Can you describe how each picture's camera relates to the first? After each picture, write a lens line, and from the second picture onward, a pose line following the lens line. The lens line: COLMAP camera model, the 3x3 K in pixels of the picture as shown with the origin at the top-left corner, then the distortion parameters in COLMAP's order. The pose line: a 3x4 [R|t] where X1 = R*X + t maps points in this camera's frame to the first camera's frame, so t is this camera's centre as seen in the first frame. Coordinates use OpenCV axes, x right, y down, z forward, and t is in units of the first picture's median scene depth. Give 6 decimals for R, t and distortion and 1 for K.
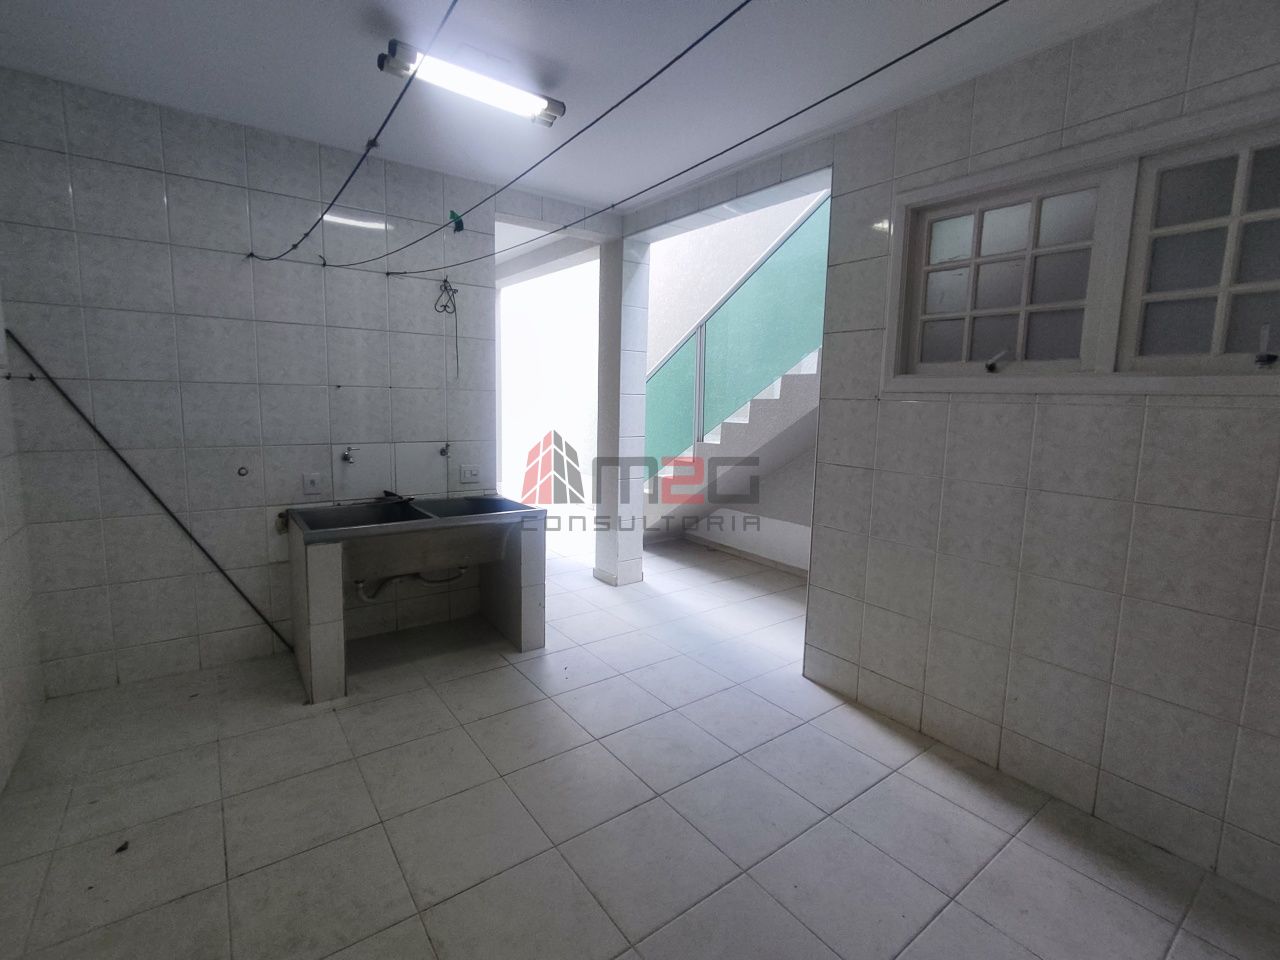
lens RADIAL K [[598.5, 0, 640.0], [0, 598.5, 480.0], [0, 0, 1]] dist [0.002099, 0.000243]
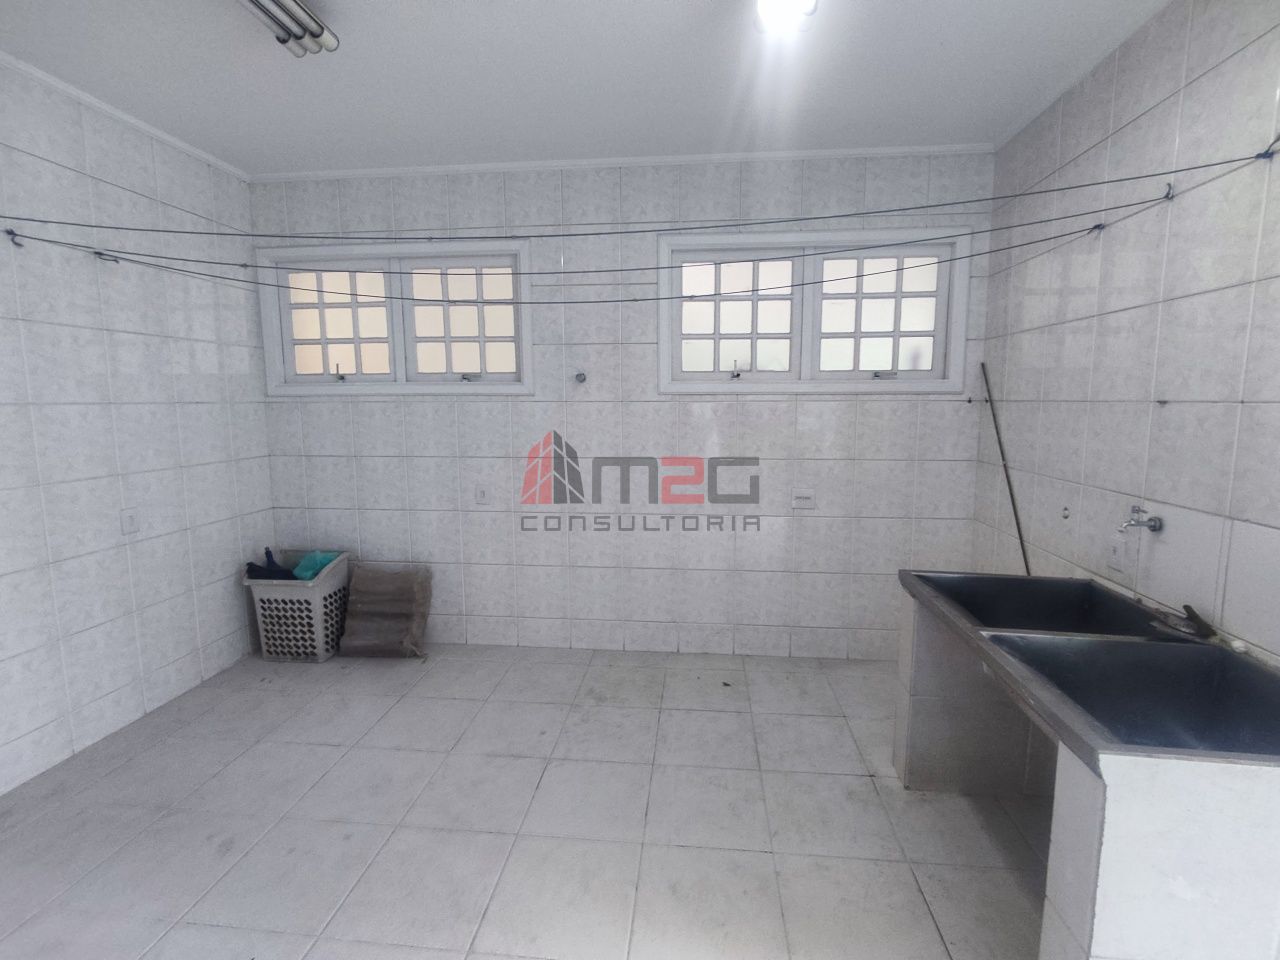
lens RADIAL K [[587.9, 0, 642.2], [0, 587.9, 472.0], [0, 0, 1]] dist [0.000320, -0.000828]
pose [[-0.669204, 0.070862, -0.739692, 0.339883], [-0.119547, 0.972209, 0.201291, -0.191656], [0.733399, 0.223133, -0.642135, 1.321857]]
